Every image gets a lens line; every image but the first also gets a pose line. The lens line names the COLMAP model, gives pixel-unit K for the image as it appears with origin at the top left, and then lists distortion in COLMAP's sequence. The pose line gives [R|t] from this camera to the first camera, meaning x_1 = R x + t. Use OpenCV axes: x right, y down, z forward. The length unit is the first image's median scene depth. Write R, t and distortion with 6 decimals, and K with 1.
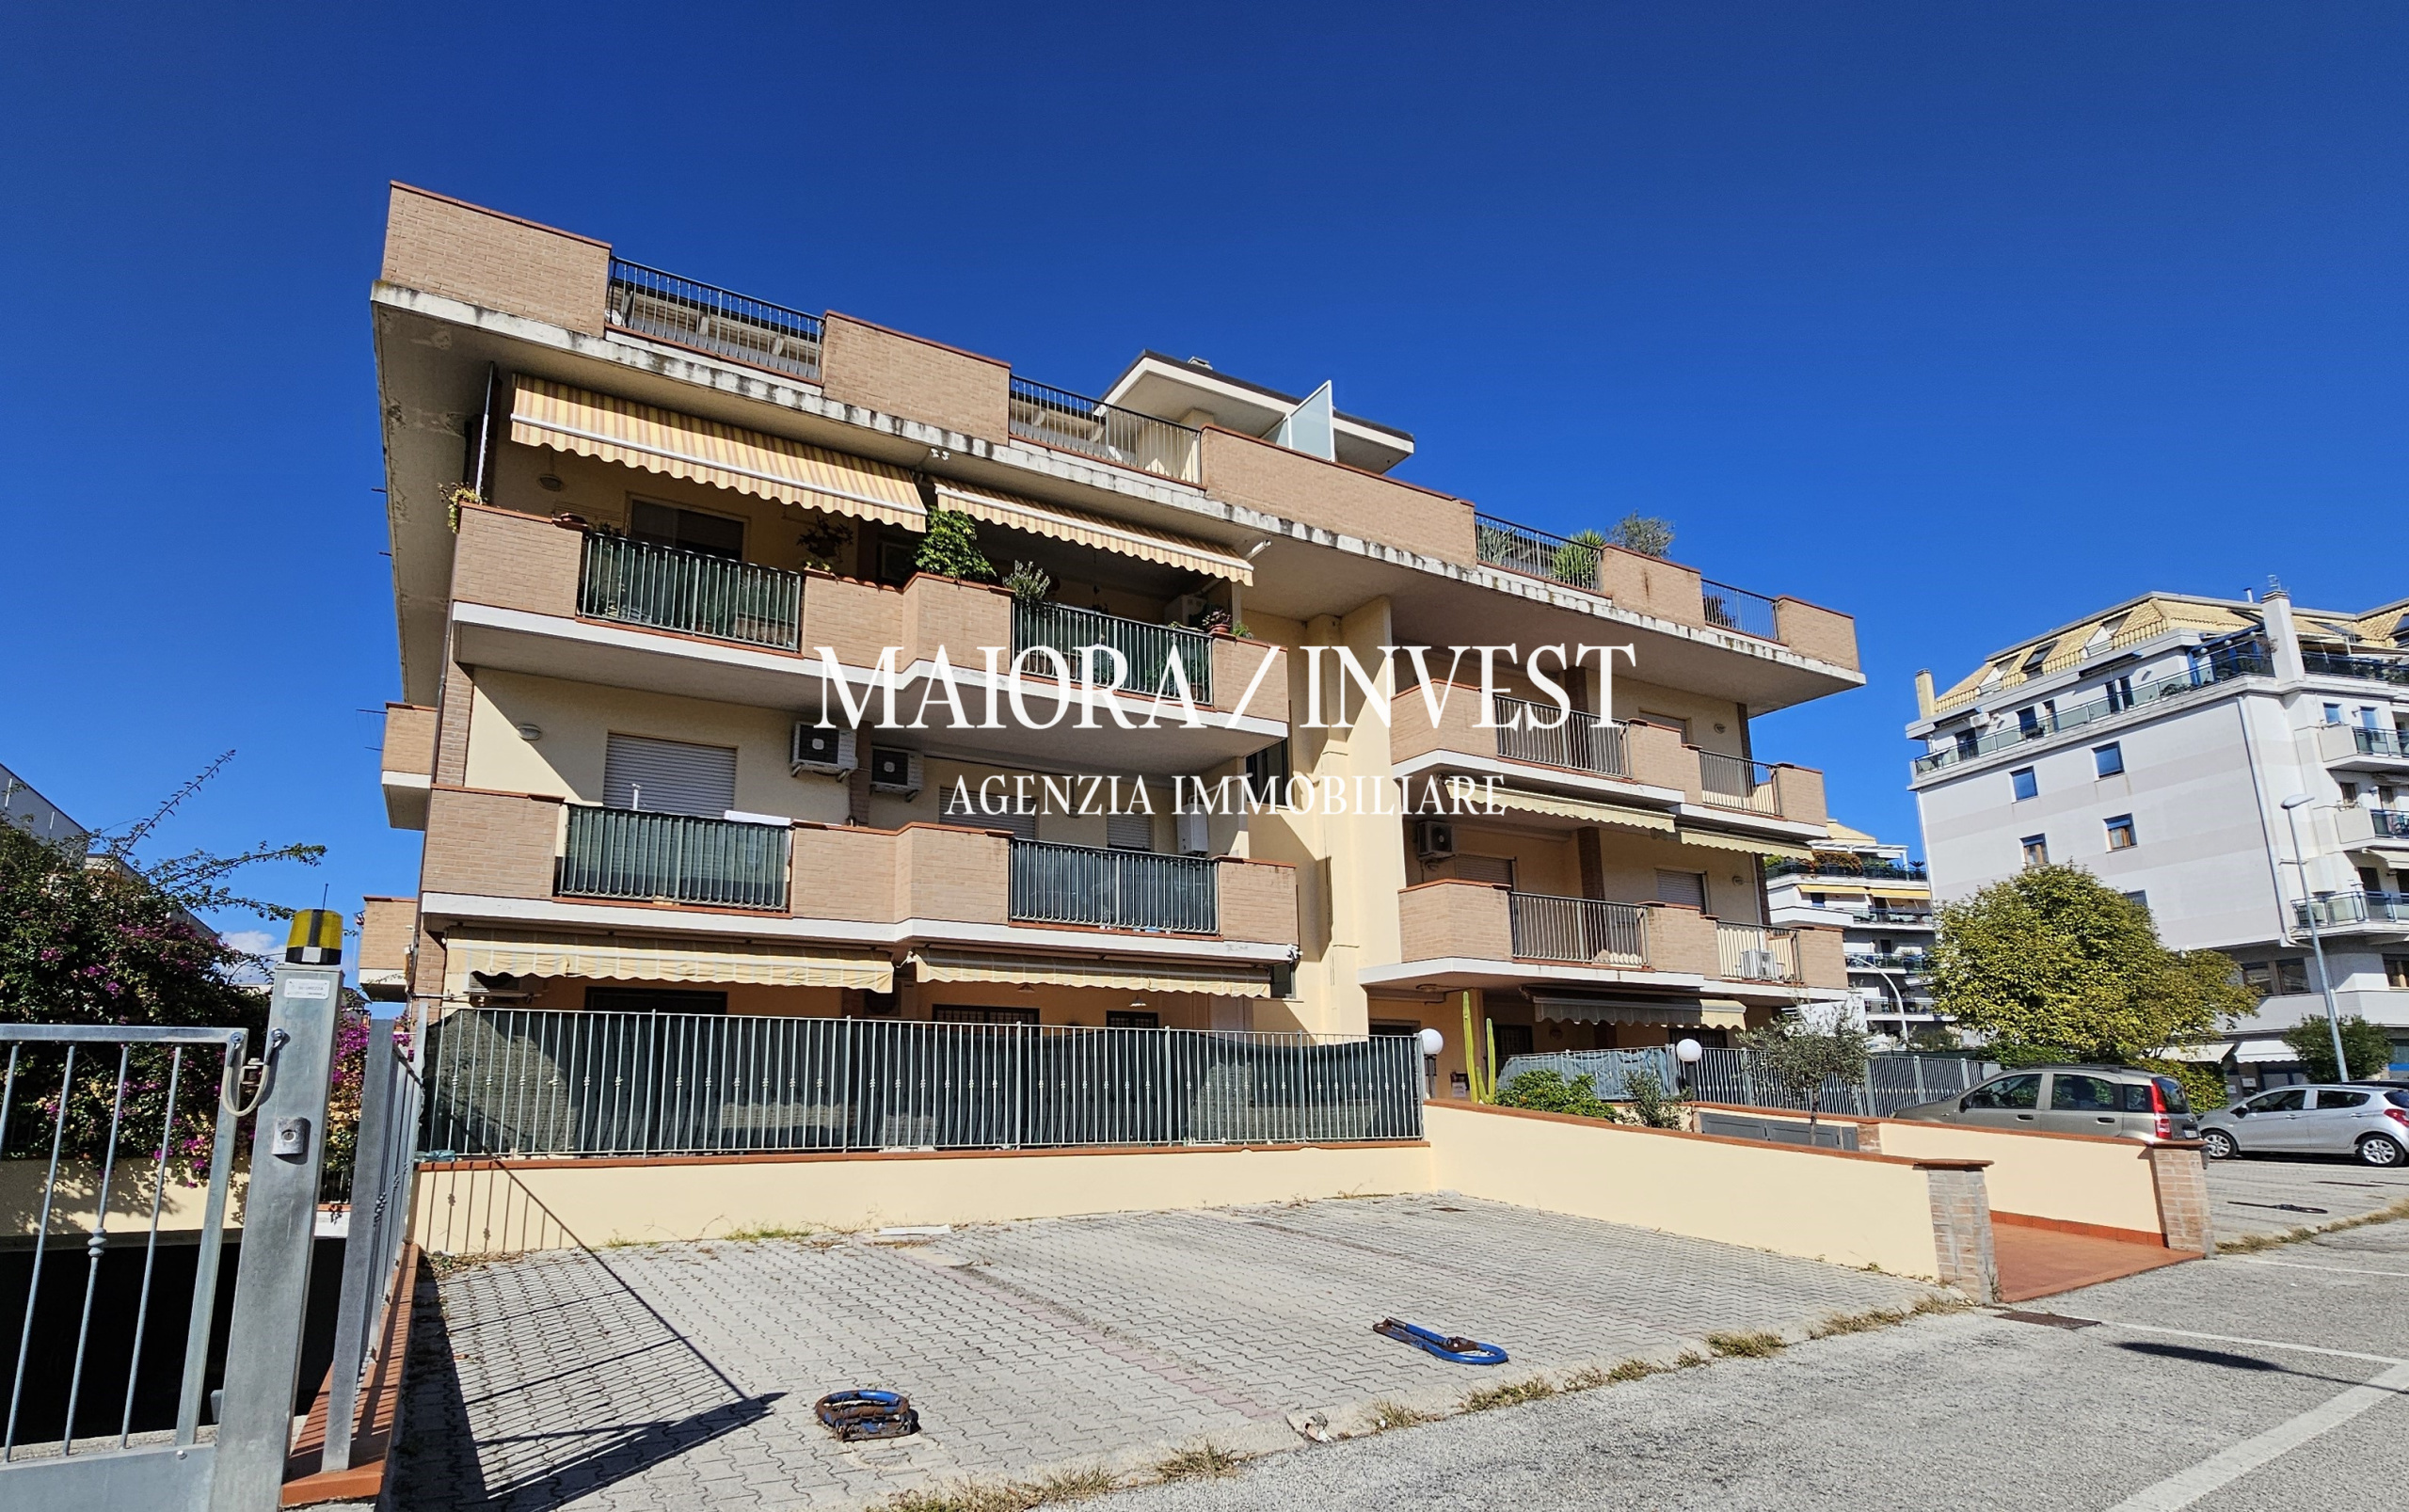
lens RADIAL K [[1234.1, 0, 1089.2], [0, 1234.1, 853.3], [0, 0, 1]] dist [0.003014, -0.000522]
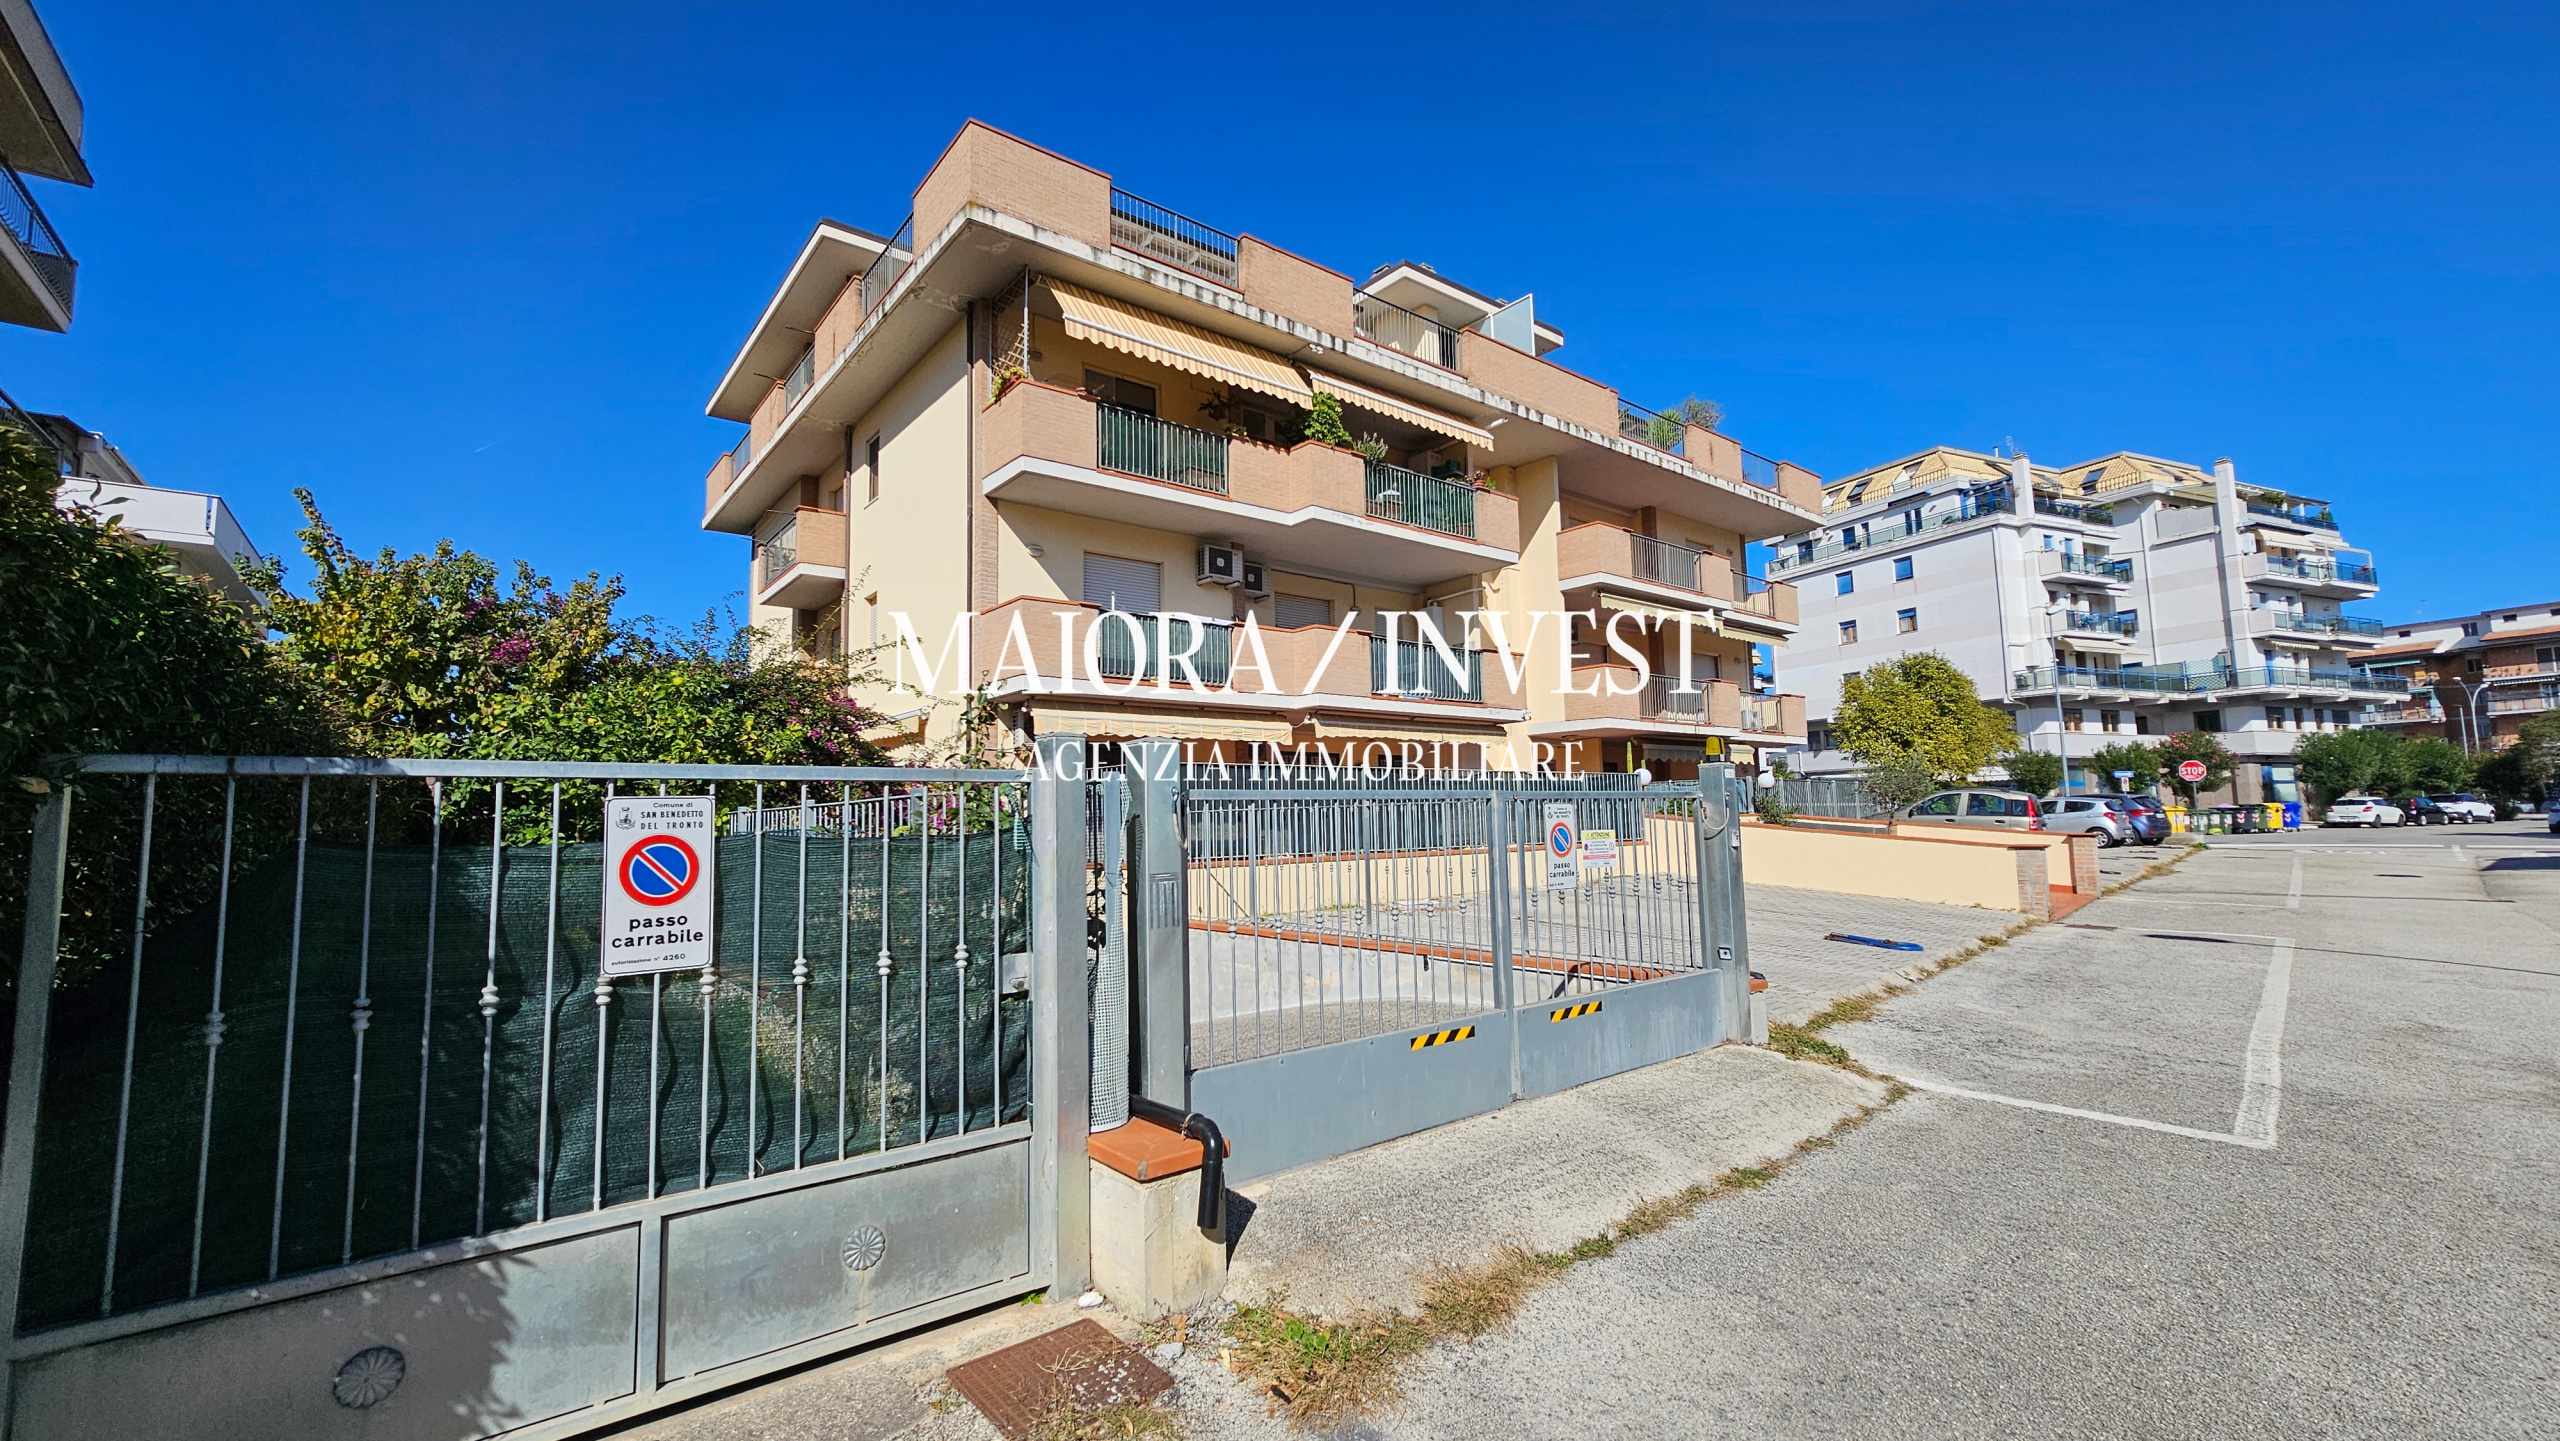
lens RADIAL K [[1041.7, 0, 1246.4], [0, 1041.7, 721.4], [0, 0, 1]] dist [0.002419, 0.001333]
pose [[0.984001, 0.003651, 0.178123, -0.325234], [-0.022730, 0.994192, 0.105192, -0.029144], [-0.176704, -0.107557, 0.978370, -0.120879]]
